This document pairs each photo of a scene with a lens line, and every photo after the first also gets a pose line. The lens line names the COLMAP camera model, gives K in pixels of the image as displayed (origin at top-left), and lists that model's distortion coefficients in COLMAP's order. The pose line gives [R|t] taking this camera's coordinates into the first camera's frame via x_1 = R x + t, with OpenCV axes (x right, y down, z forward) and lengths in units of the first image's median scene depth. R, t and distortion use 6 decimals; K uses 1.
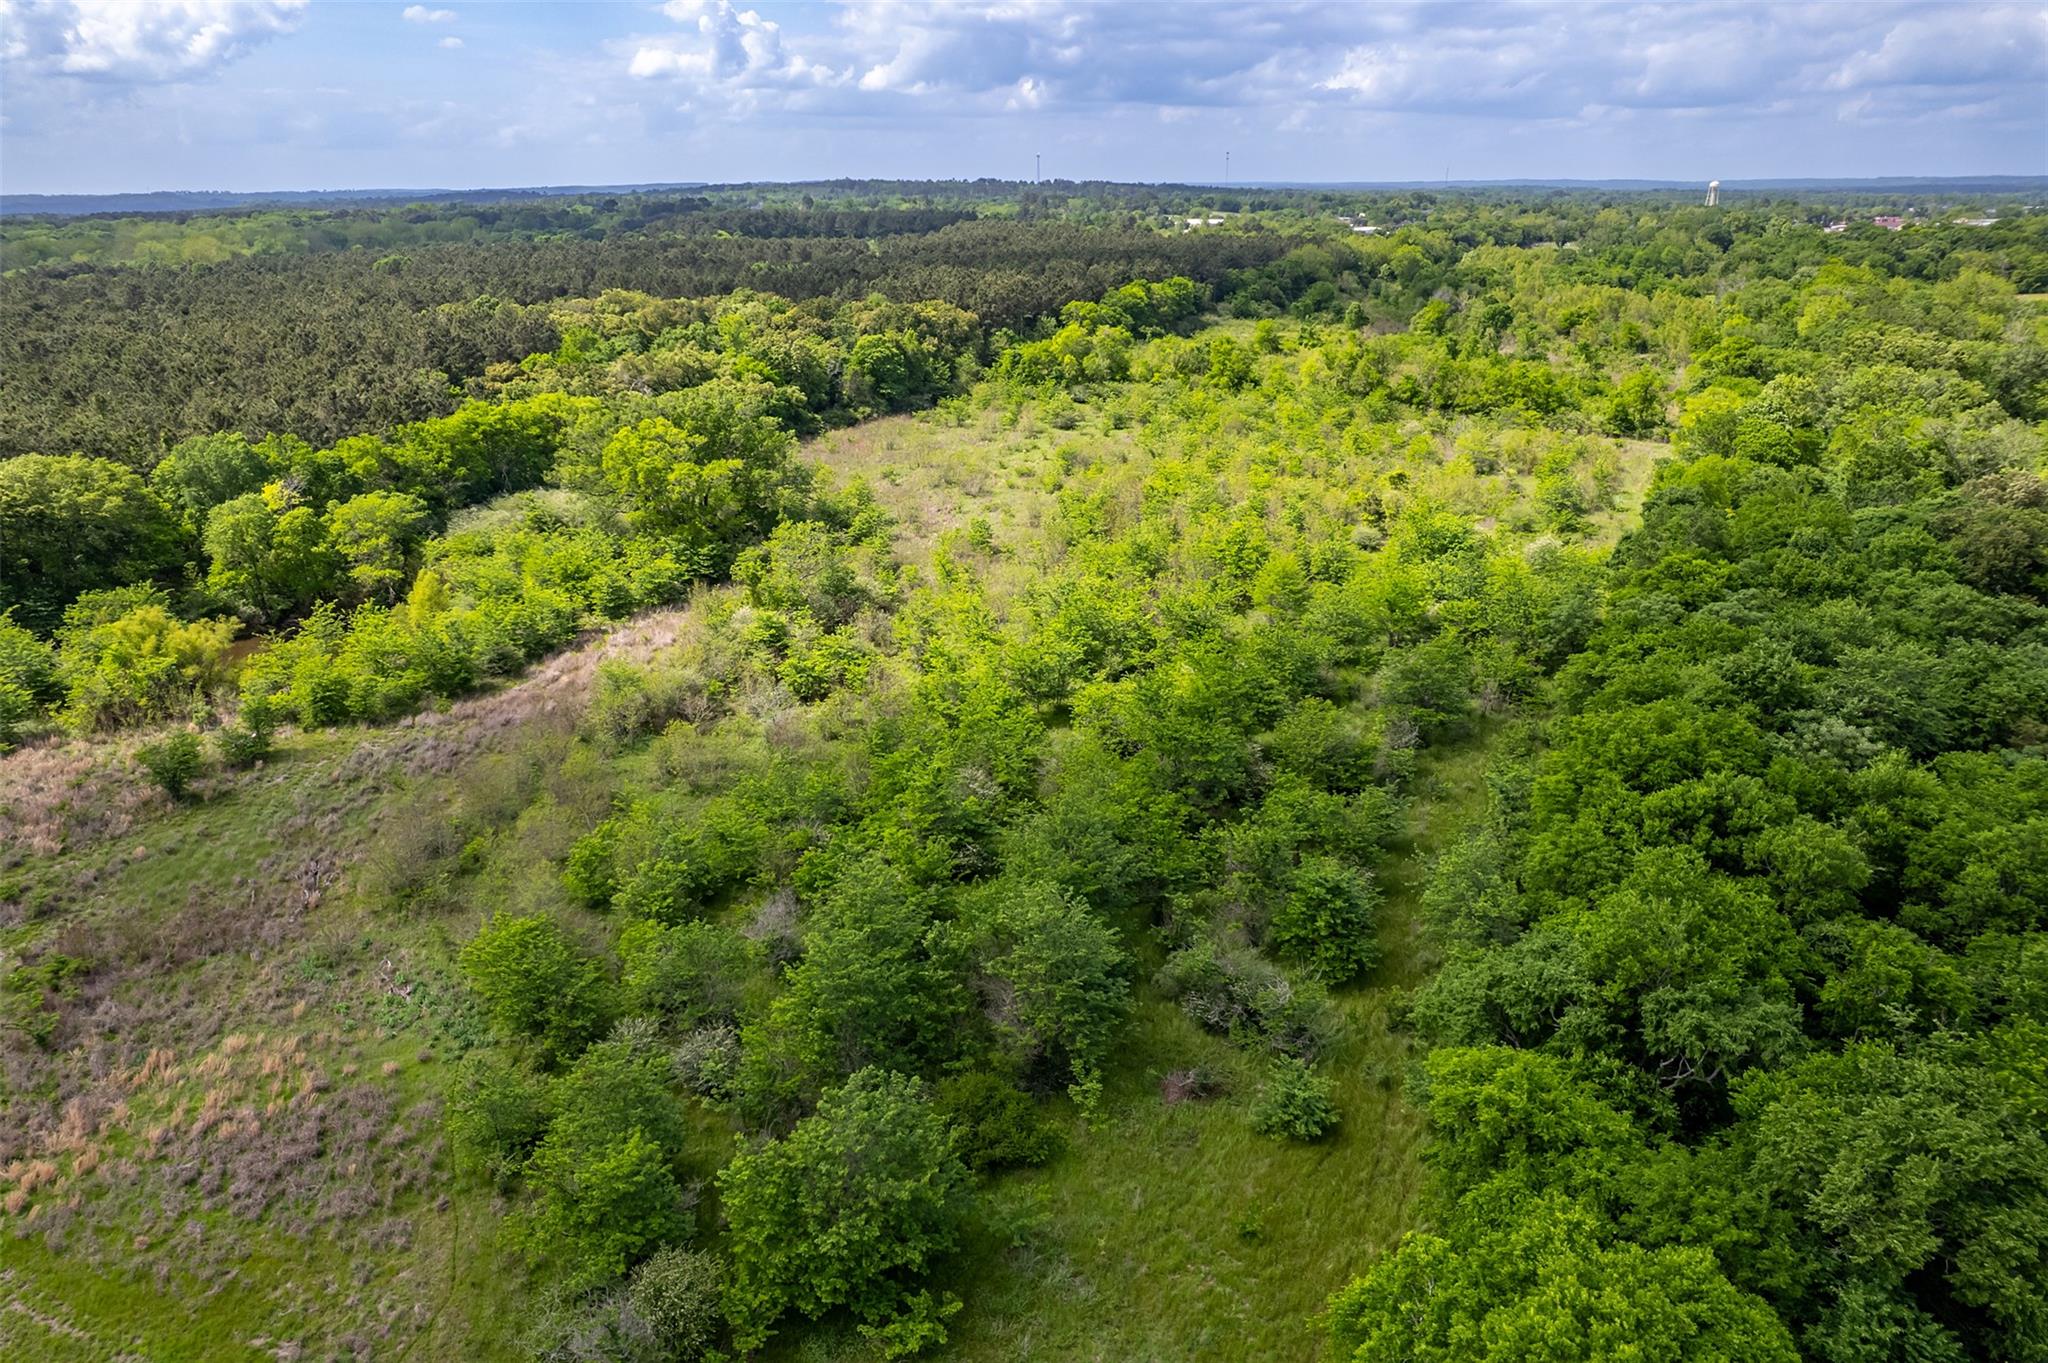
lens RADIAL K [[1318.4, 0, 1016.2], [0, 1318.4, 676.4], [0, 0, 1]] dist [-0.058674, 0.061696]
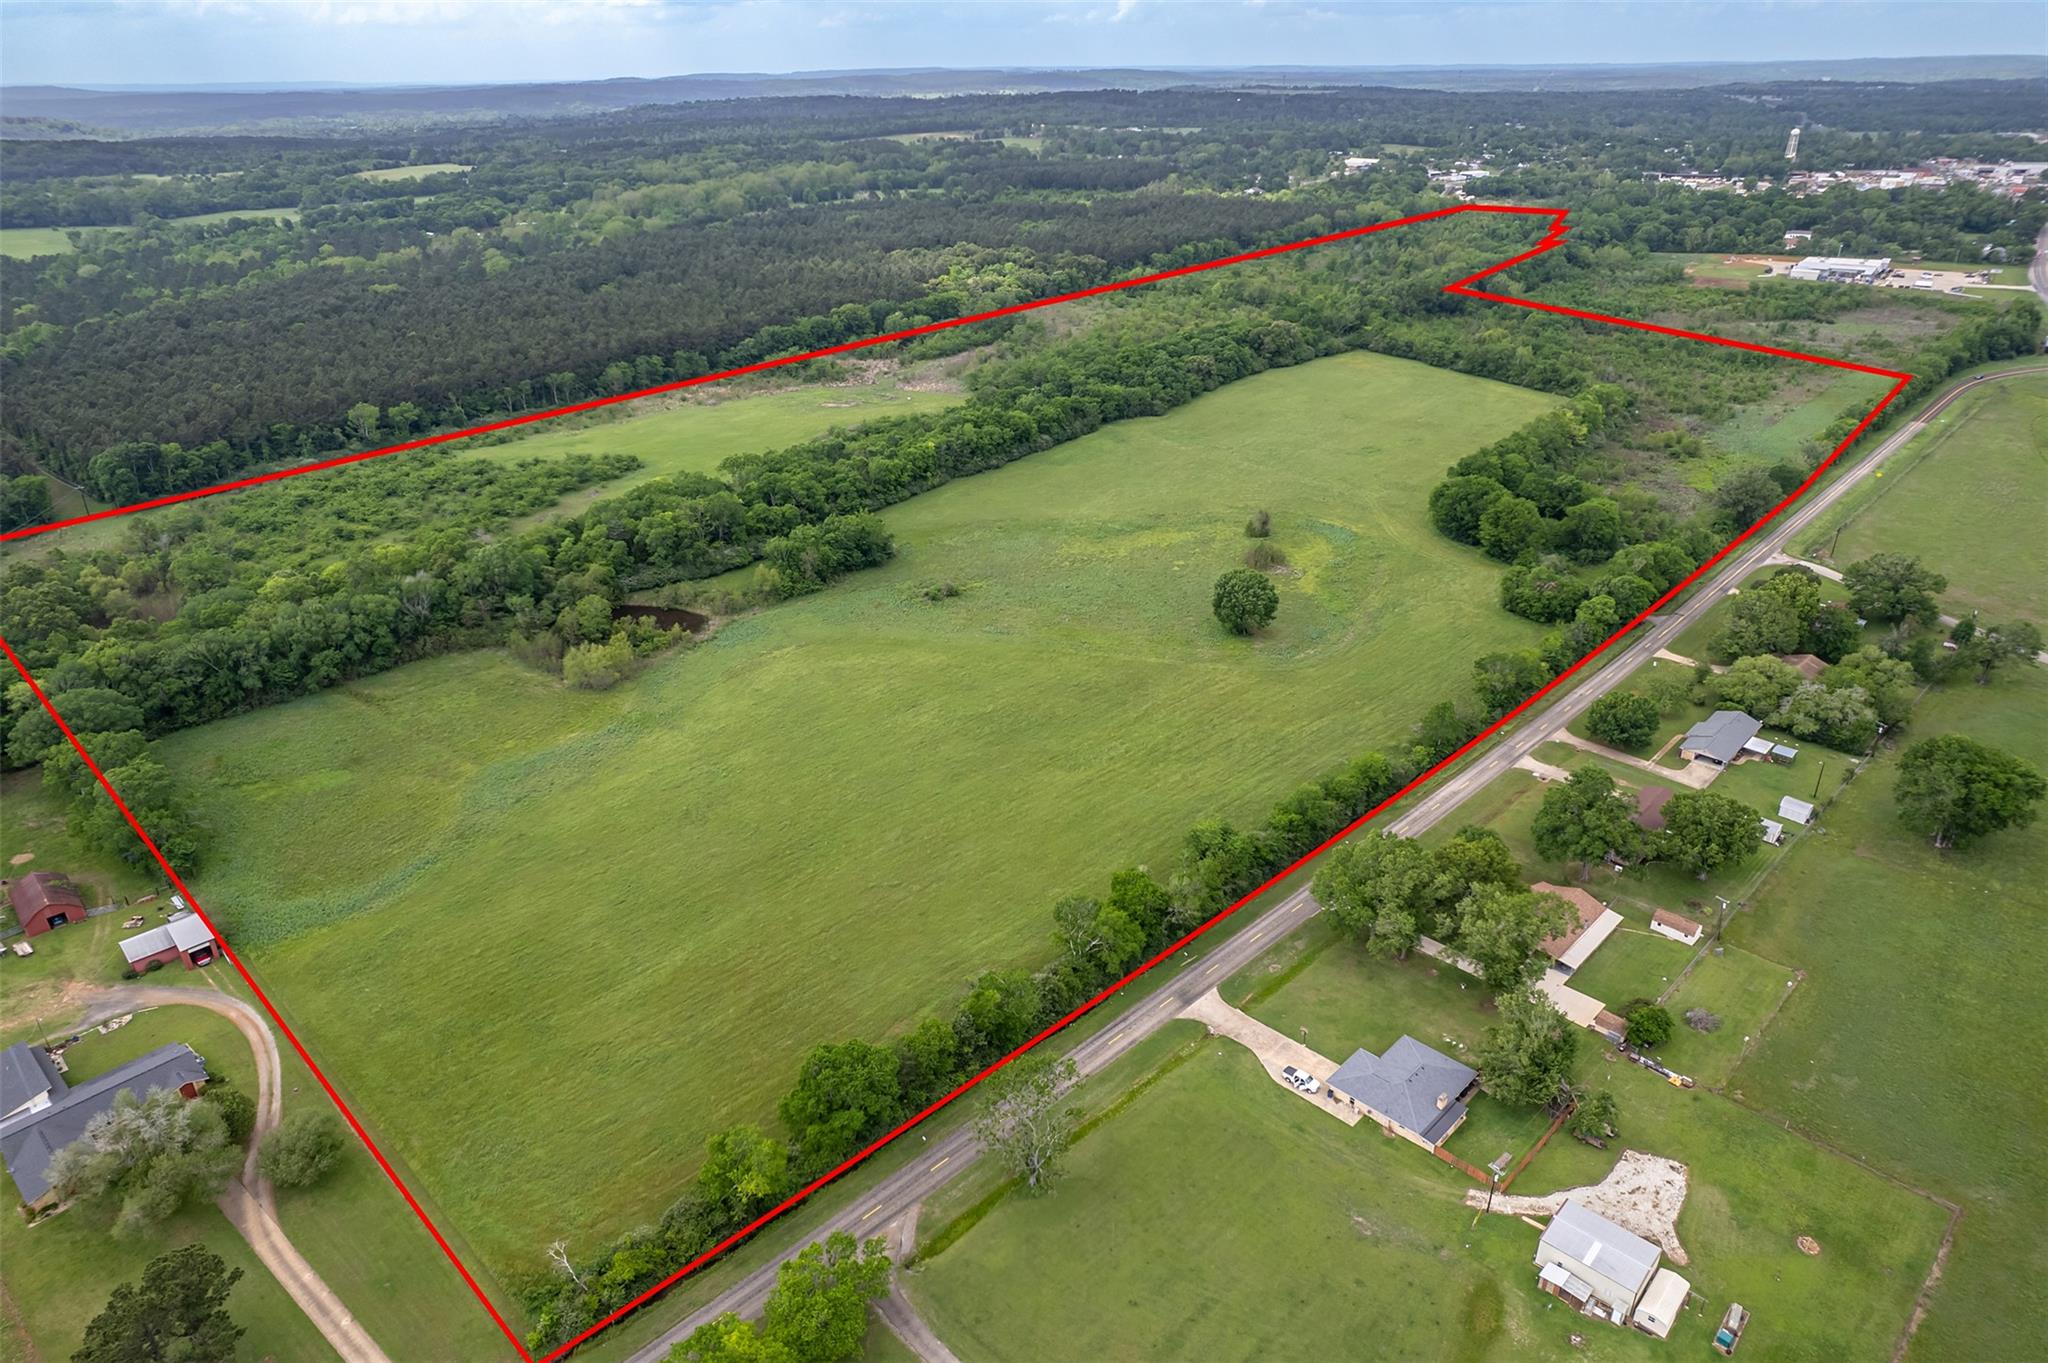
lens RADIAL K [[1318.4, 0, 1016.2], [0, 1318.4, 676.4], [0, 0, 1]] dist [-0.058674, 0.061696]
pose [[0.978514, 0.080346, -0.189880, 0.427688], [-0.064628, 0.994059, 0.087578, 0.381237], [0.195788, -0.073424, 0.977894, -1.925074]]
